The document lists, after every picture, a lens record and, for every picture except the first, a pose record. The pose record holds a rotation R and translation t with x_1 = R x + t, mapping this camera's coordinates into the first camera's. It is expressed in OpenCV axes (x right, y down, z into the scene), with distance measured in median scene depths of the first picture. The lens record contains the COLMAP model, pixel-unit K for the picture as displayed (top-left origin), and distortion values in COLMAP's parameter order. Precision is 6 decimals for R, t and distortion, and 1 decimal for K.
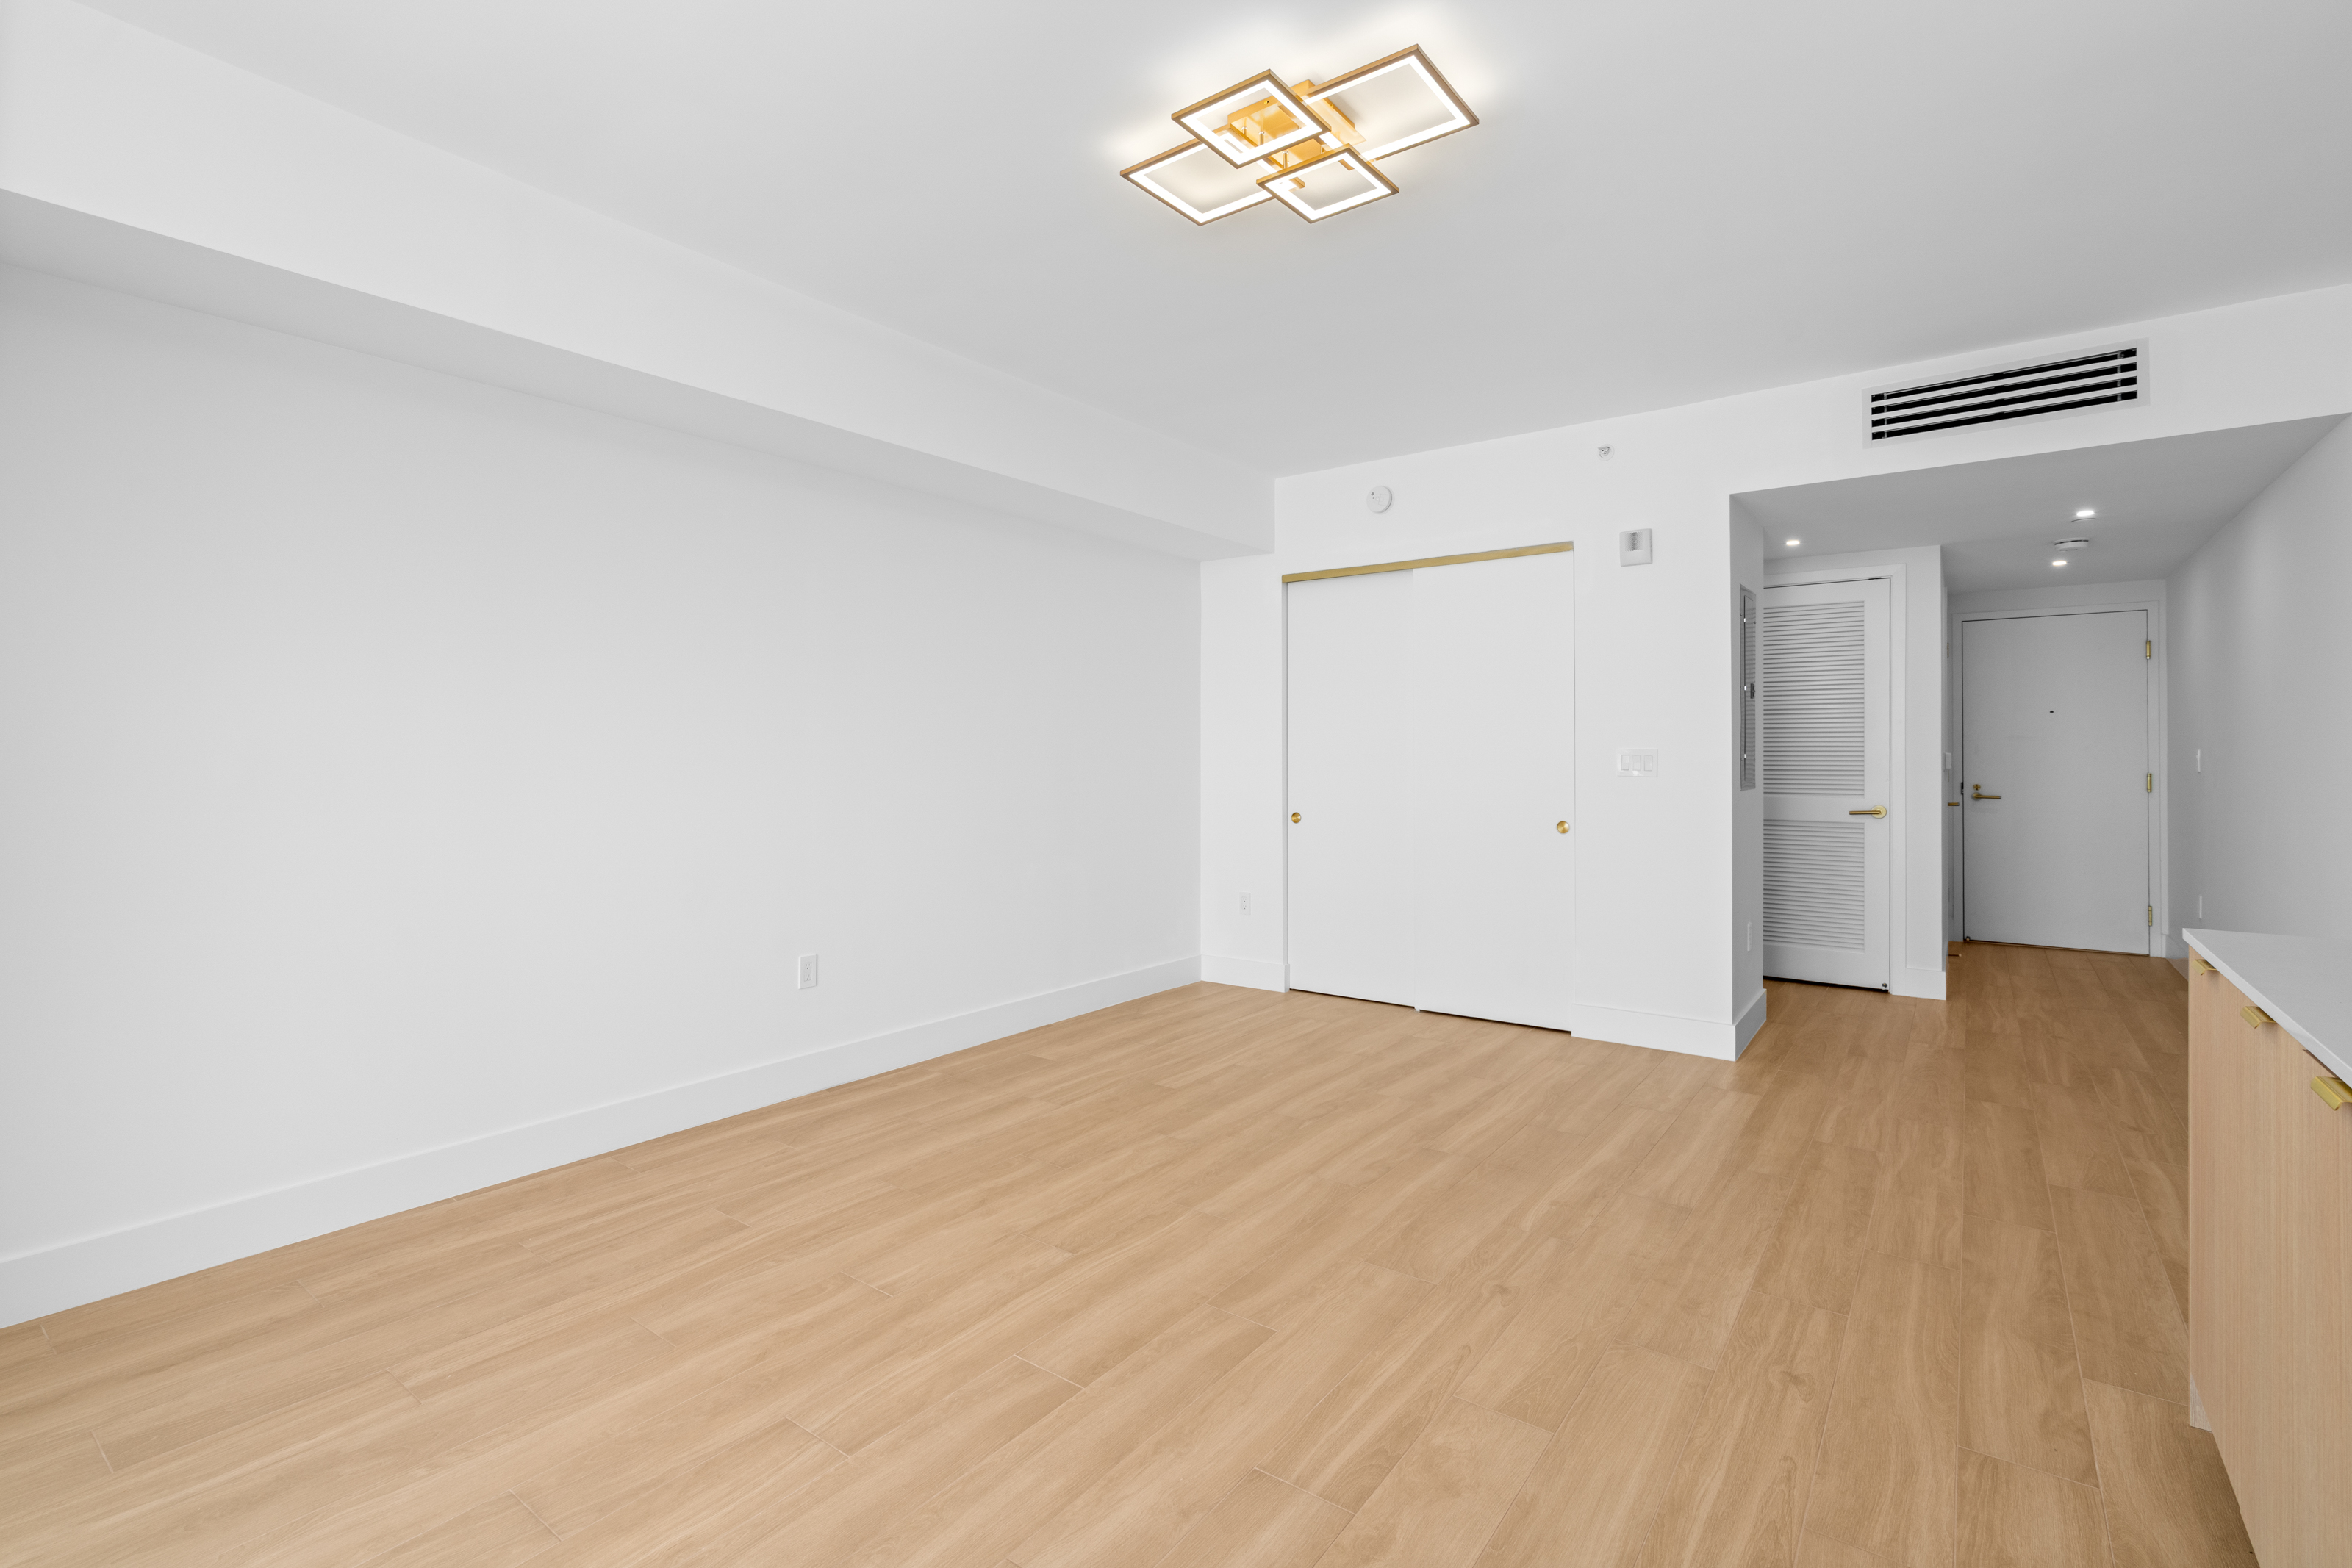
lens RADIAL K [[1067.0, 0, 1174.9], [0, 1067.0, 749.1], [0, 0, 1]] dist [-0.012151, 0.004971]
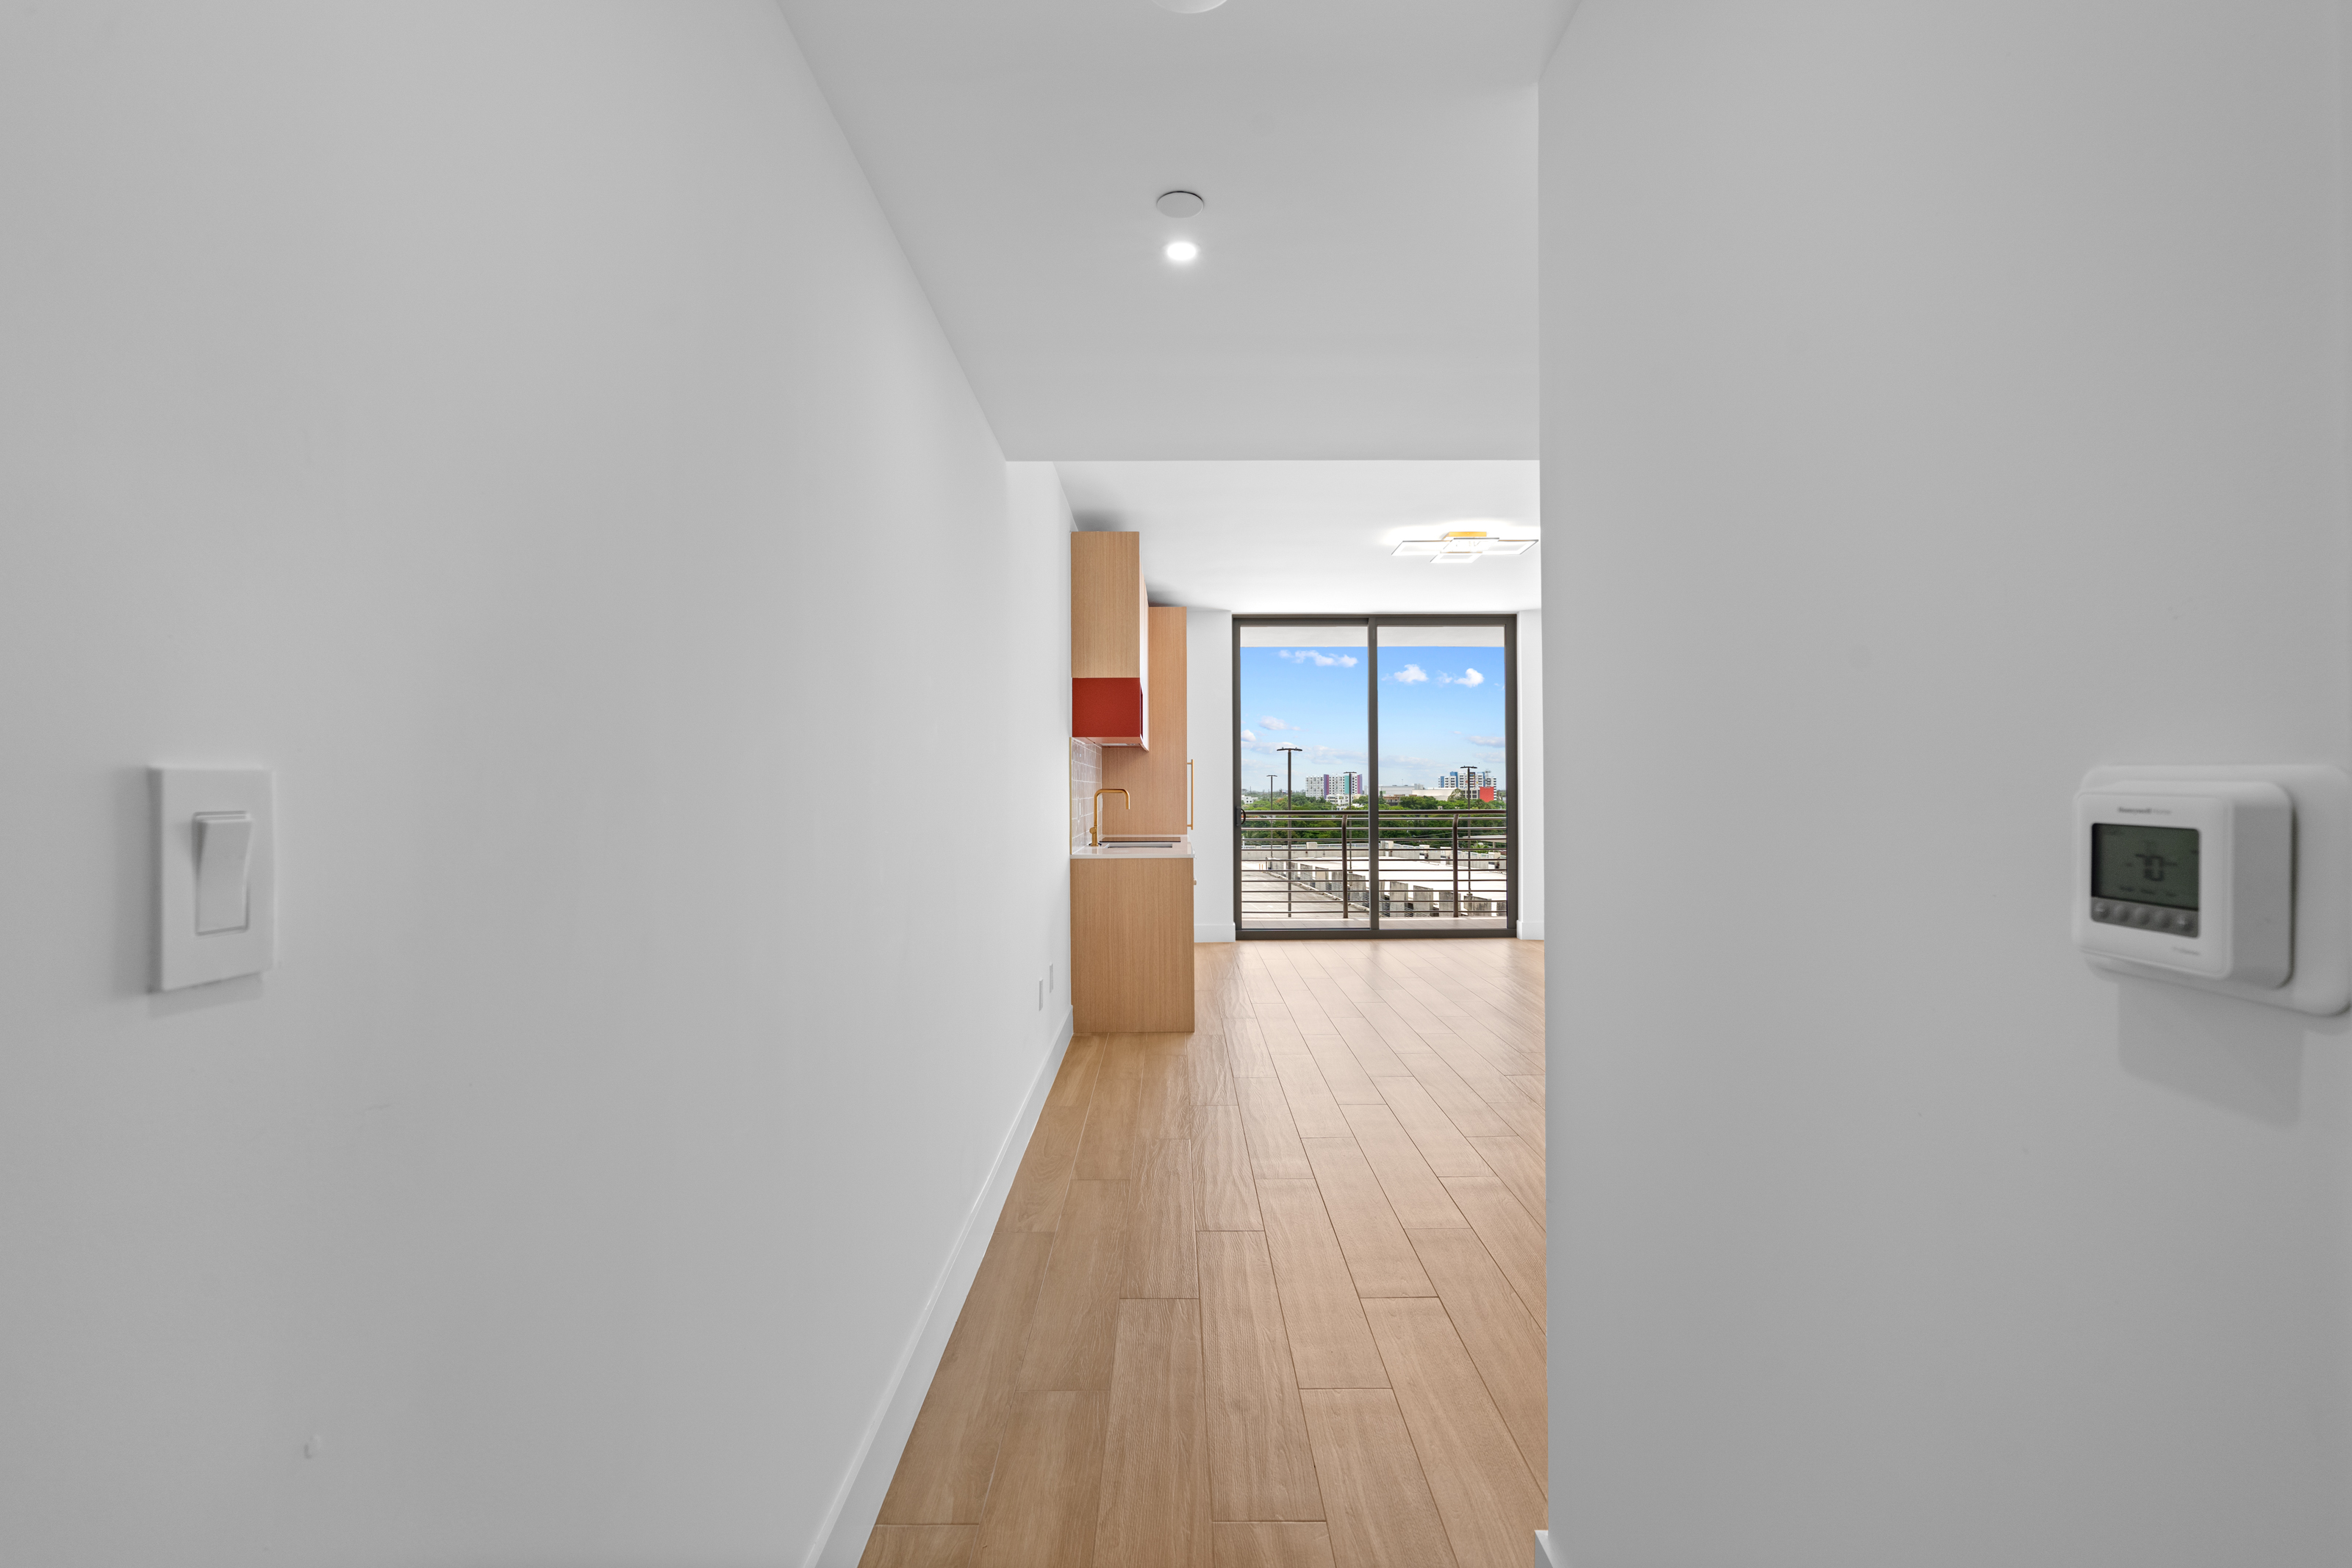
lens RADIAL K [[1067.0, 0, 1190.7], [0, 1067.0, 772.7], [0, 0, 1]] dist [-0.012151, 0.004971]
pose [[-0.789980, -0.005453, -0.613108, 1.624178], [0.007904, 0.999787, -0.019077, 0.006808], [0.613082, -0.019917, -0.789768, 1.945190]]
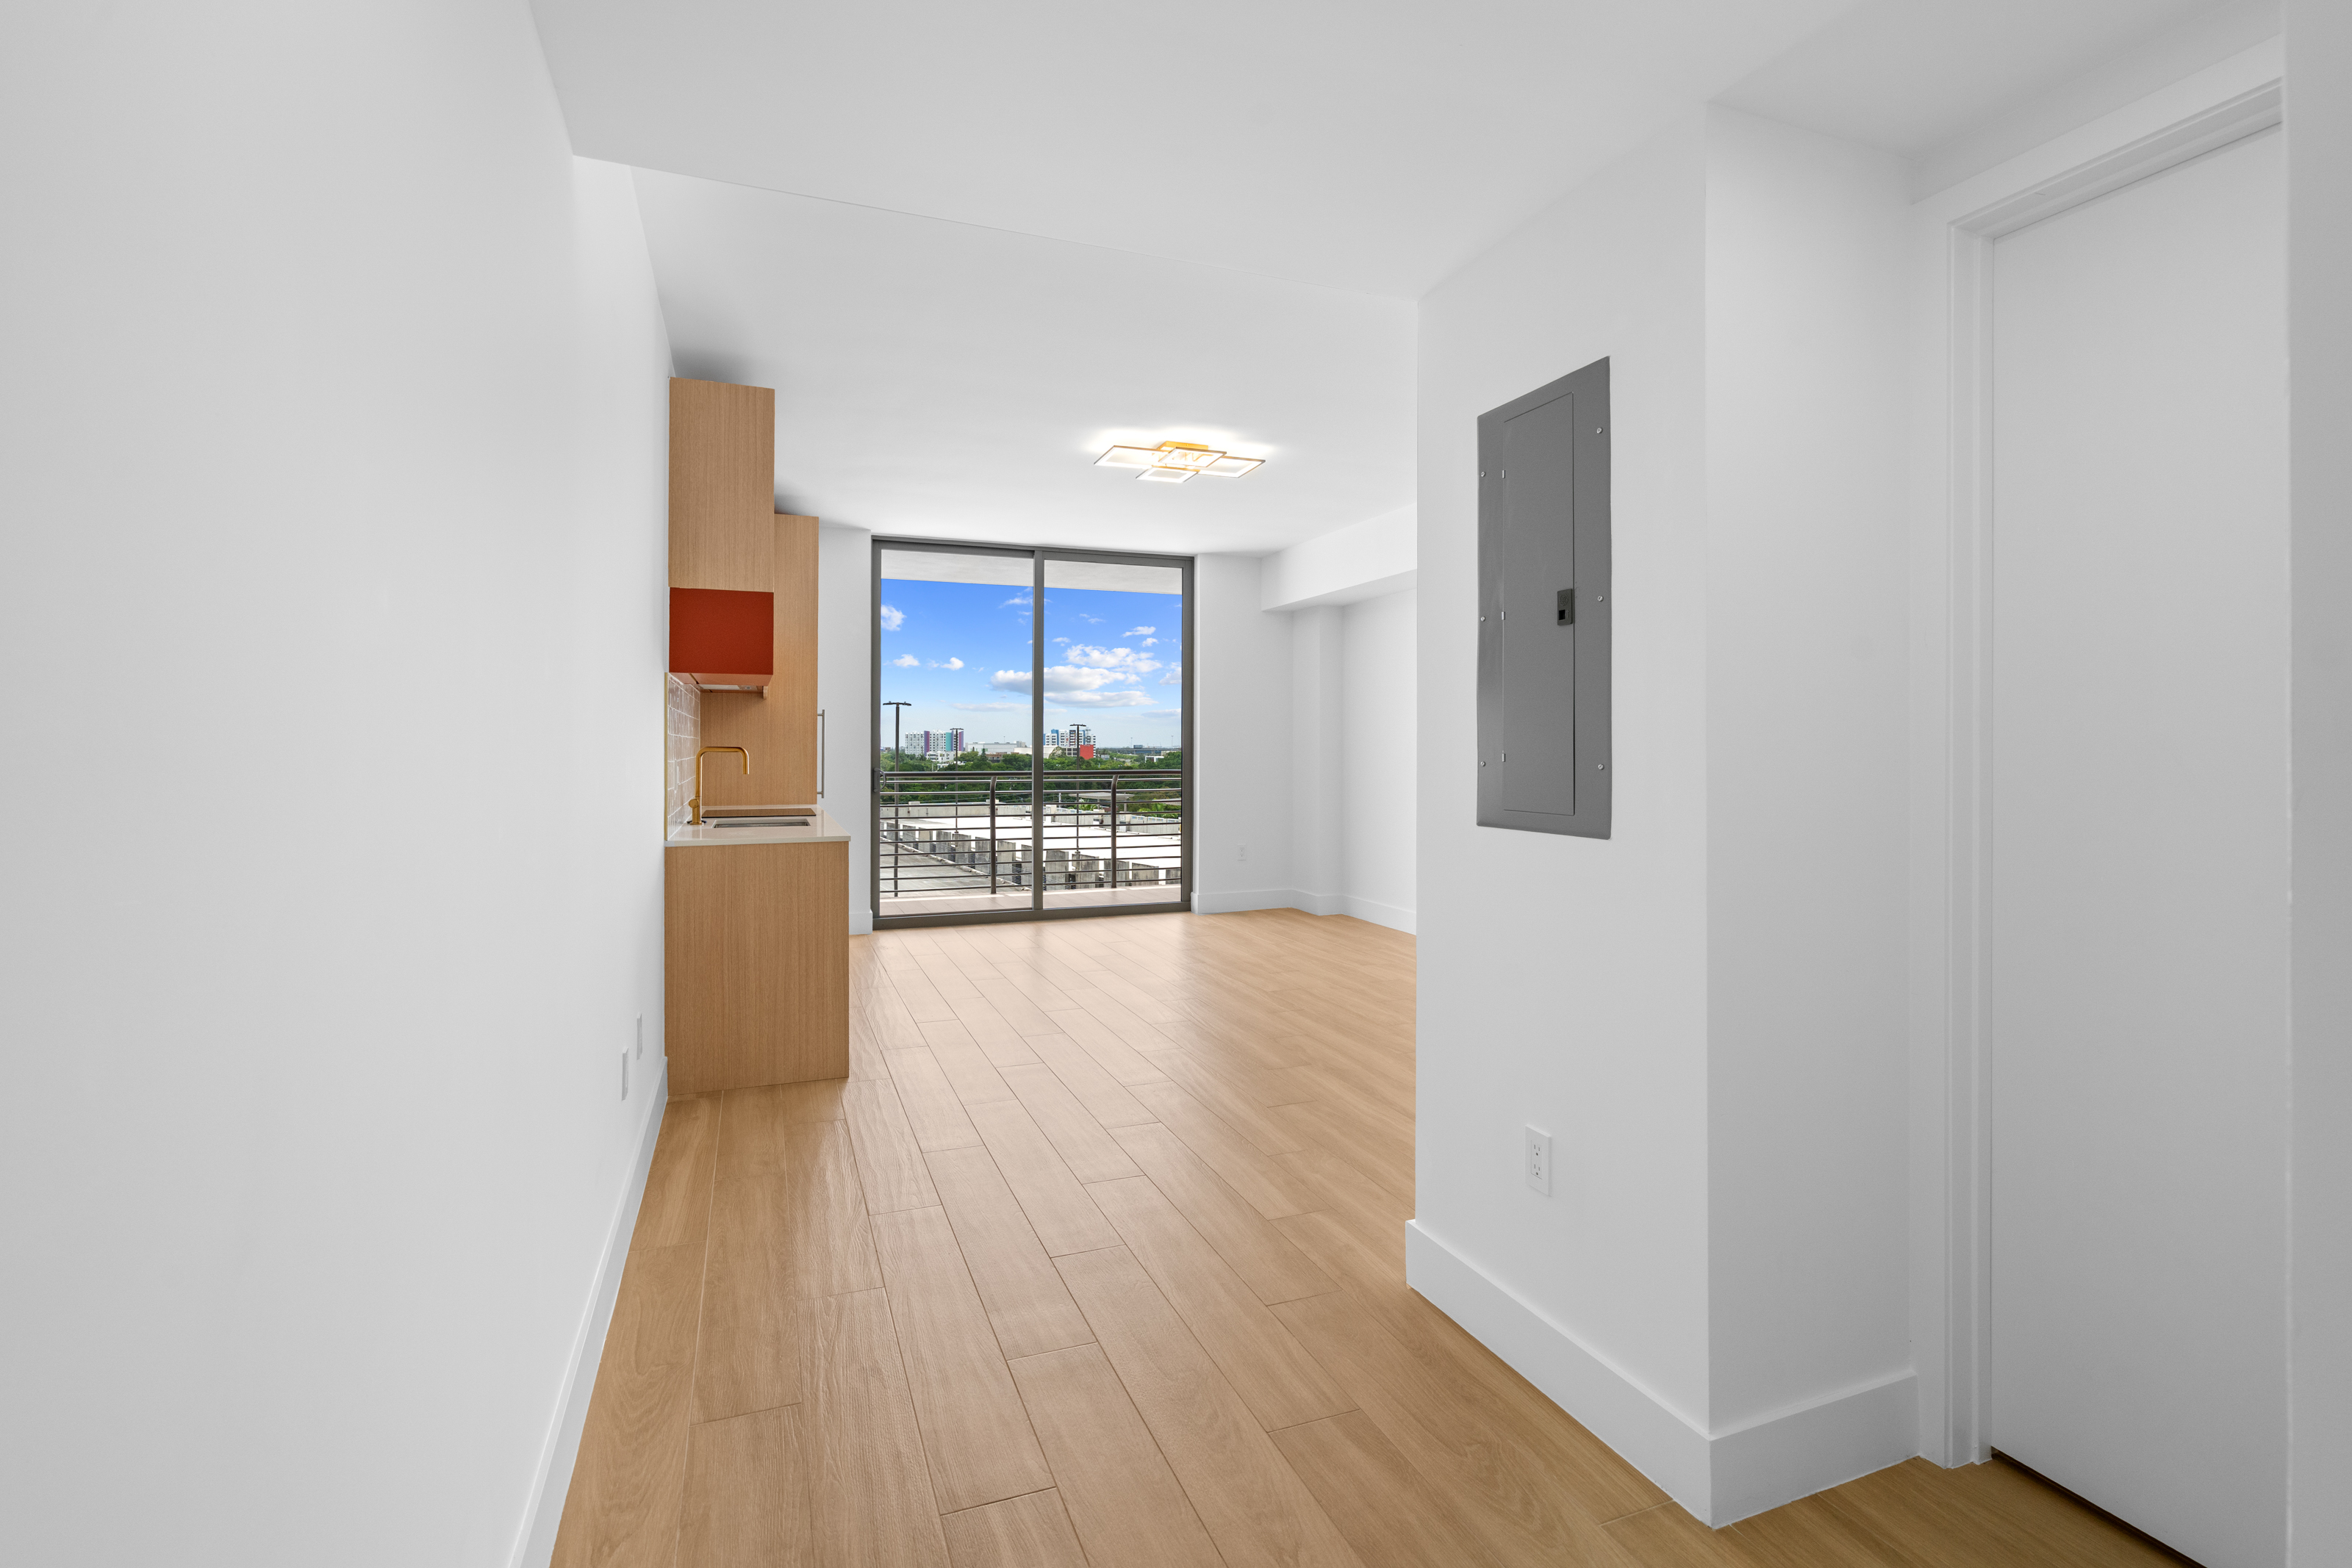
lens RADIAL K [[1067.0, 0, 1184.0], [0, 1067.0, 742.1], [0, 0, 1]] dist [-0.012151, 0.004971]
pose [[-0.520534, -0.002762, -0.853836, 1.440594], [0.003766, 0.999978, -0.005531, 0.002244], [0.853833, -0.006095, -0.520512, 1.588615]]
